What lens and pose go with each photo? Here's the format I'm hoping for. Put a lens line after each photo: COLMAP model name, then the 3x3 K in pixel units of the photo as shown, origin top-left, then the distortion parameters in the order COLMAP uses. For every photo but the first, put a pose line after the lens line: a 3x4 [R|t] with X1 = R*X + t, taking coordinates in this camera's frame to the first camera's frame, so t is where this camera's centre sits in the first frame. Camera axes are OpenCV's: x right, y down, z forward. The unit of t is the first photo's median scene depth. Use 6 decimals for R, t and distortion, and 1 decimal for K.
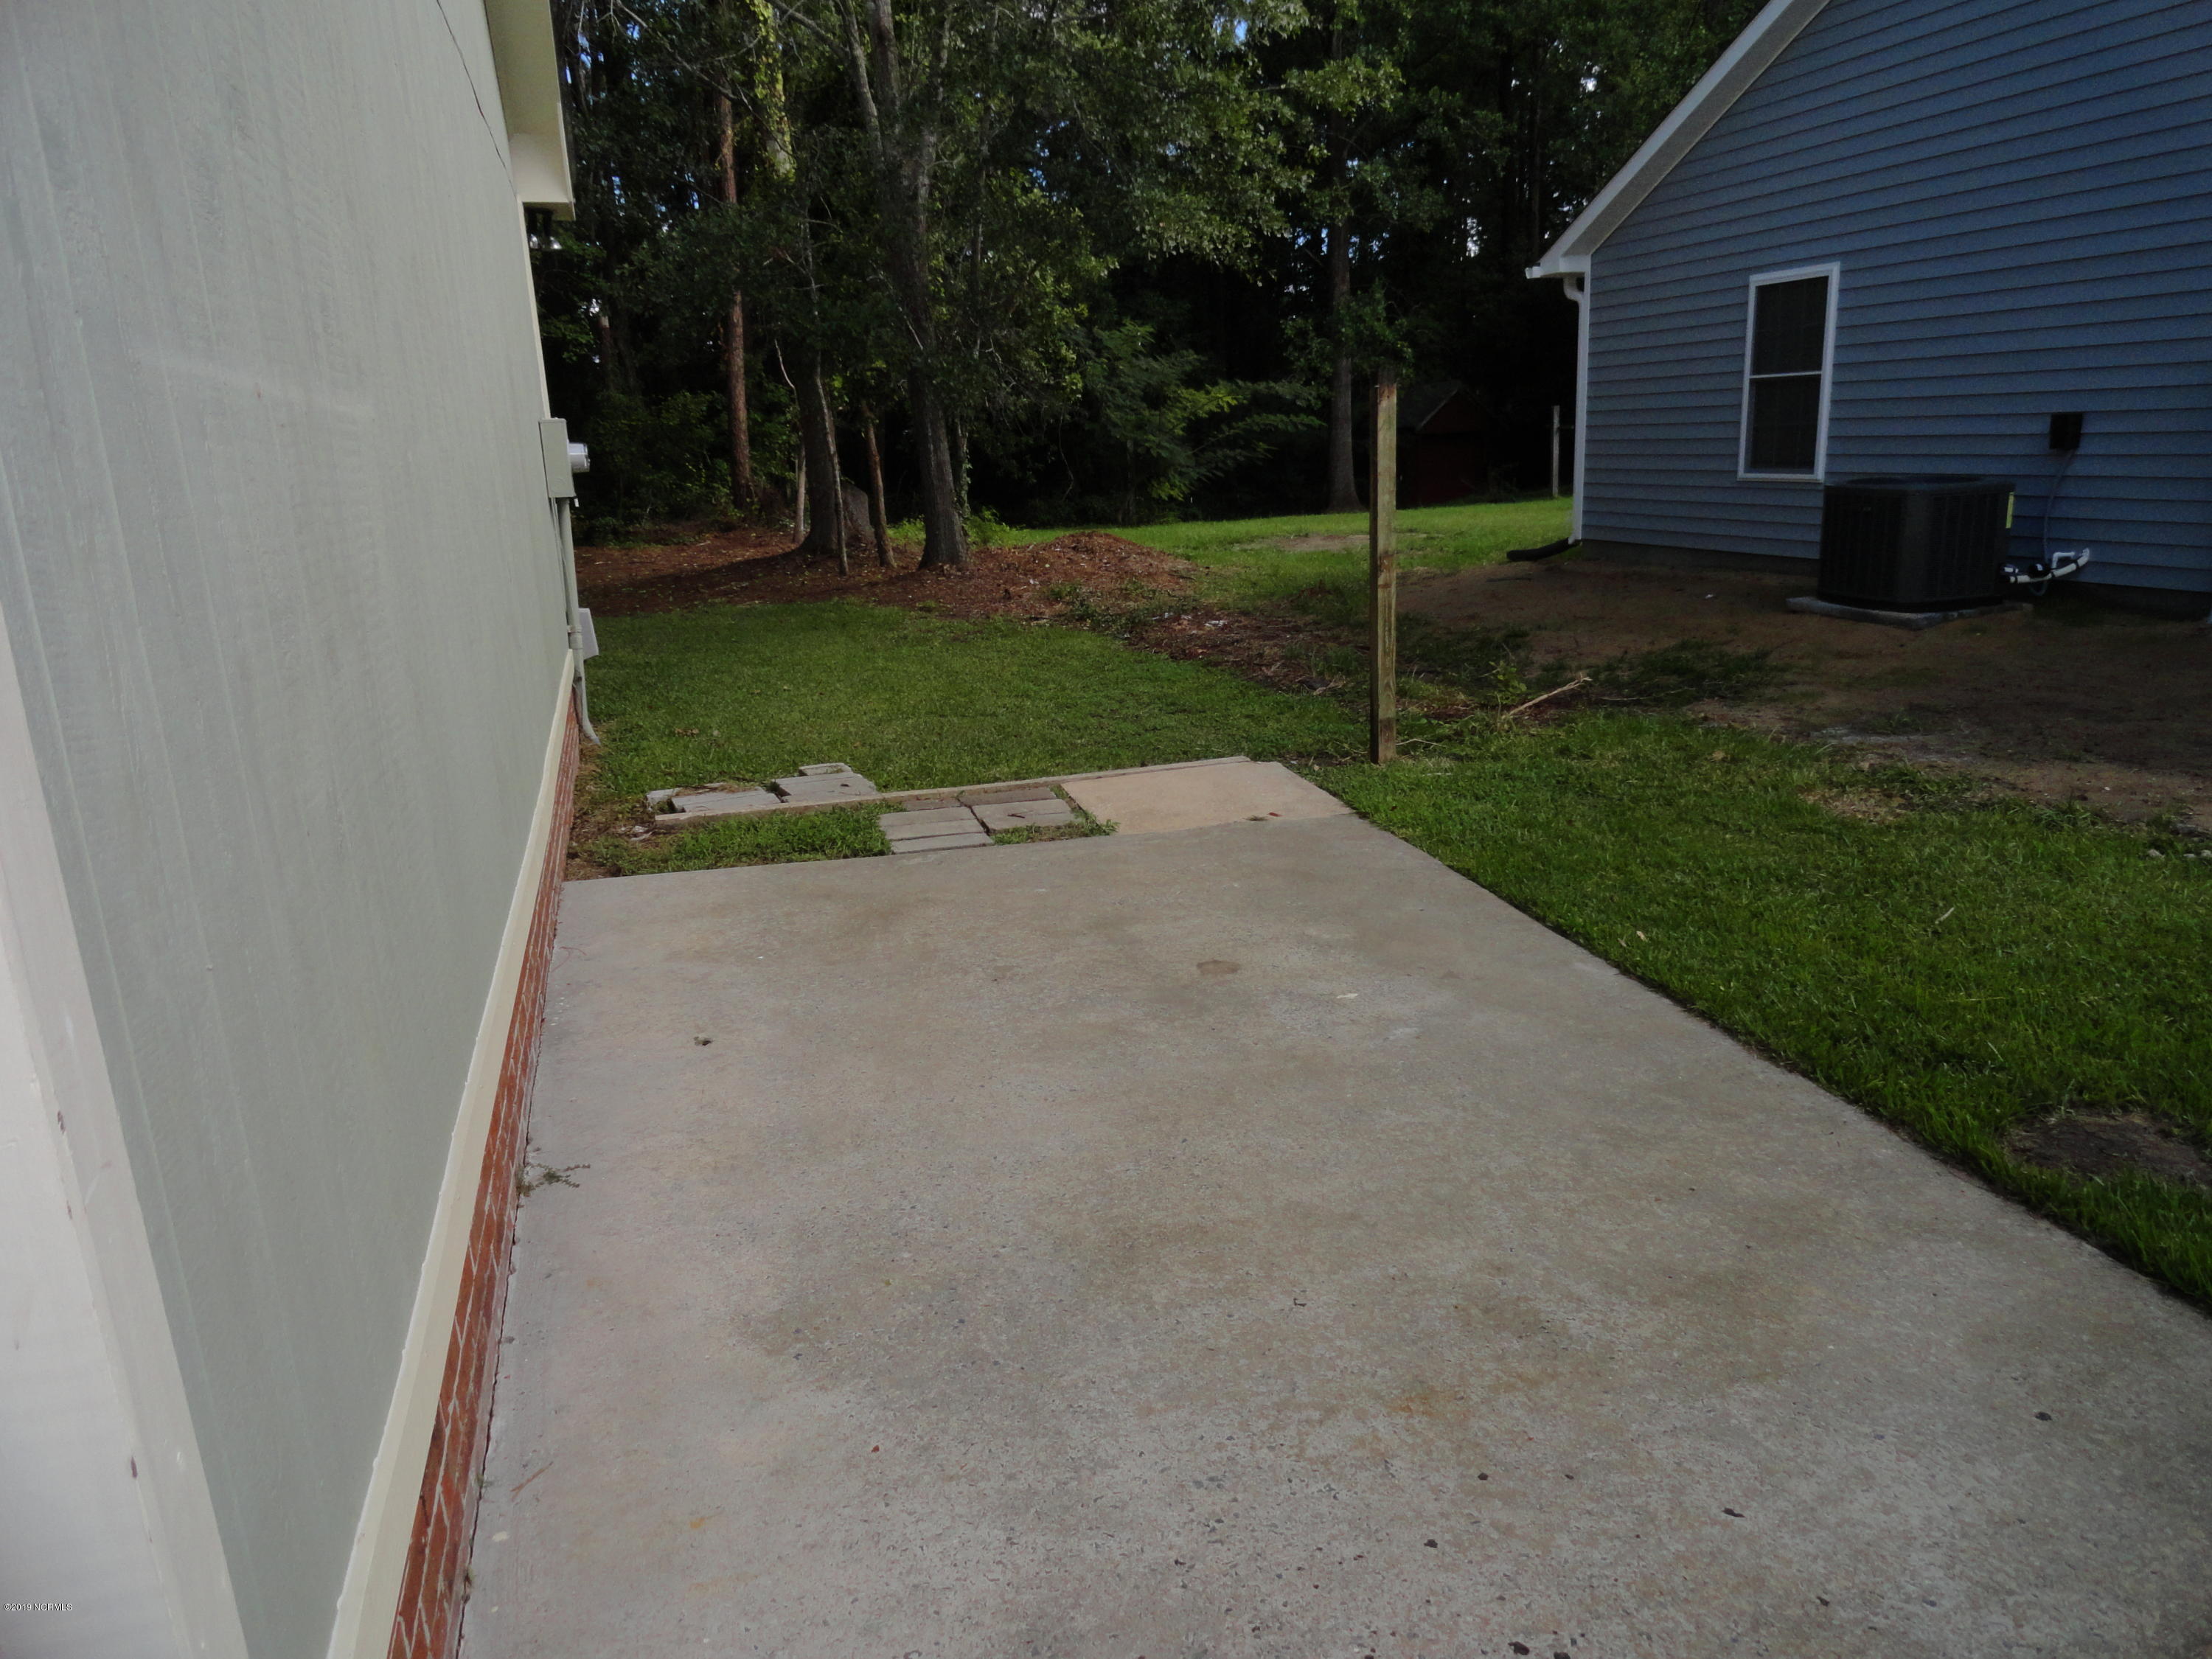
lens RADIAL K [[1513.9, 0, 1118.6], [0, 1513.9, 839.4], [0, 0, 1]] dist [0.001253, 0.004107]
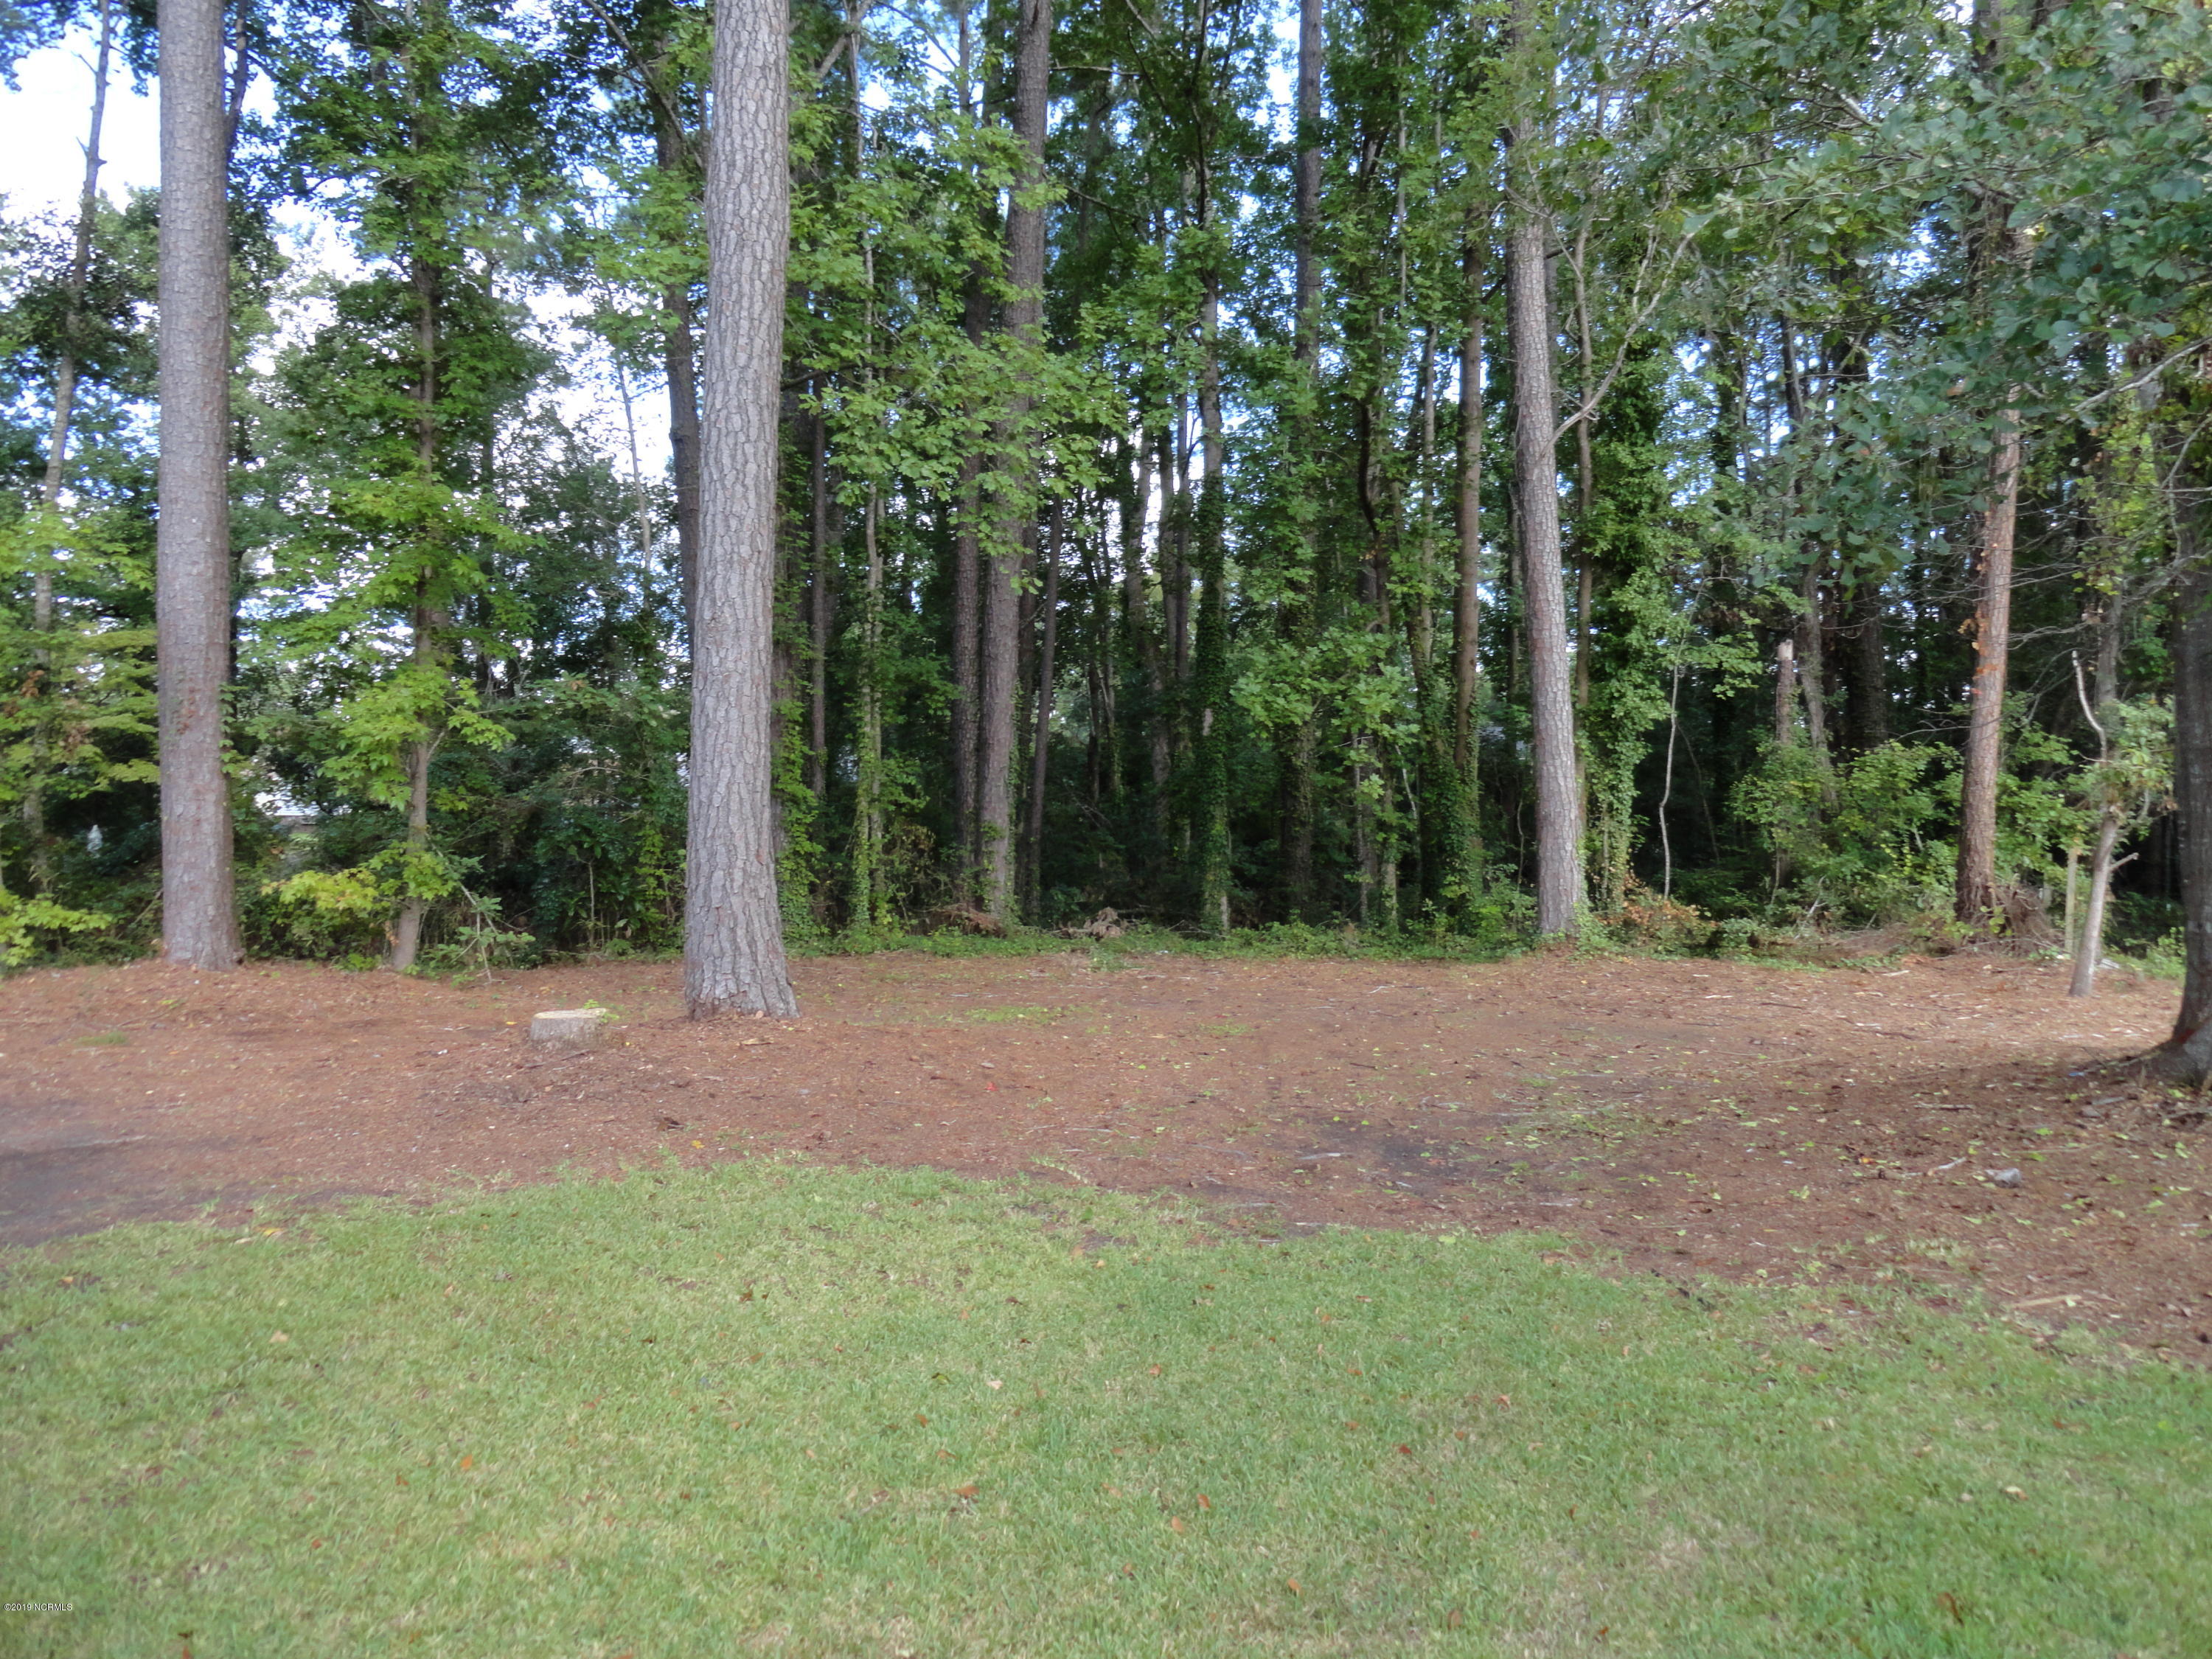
lens RADIAL K [[1513.9, 0, 1118.6], [0, 1513.9, 839.4], [0, 0, 1]] dist [0.001253, 0.004107]
pose [[0.740658, 0.050851, -0.669955, -0.087103], [-0.207185, 0.965825, -0.155743, -0.076439], [0.639140, 0.254157, 0.725882, 0.296718]]
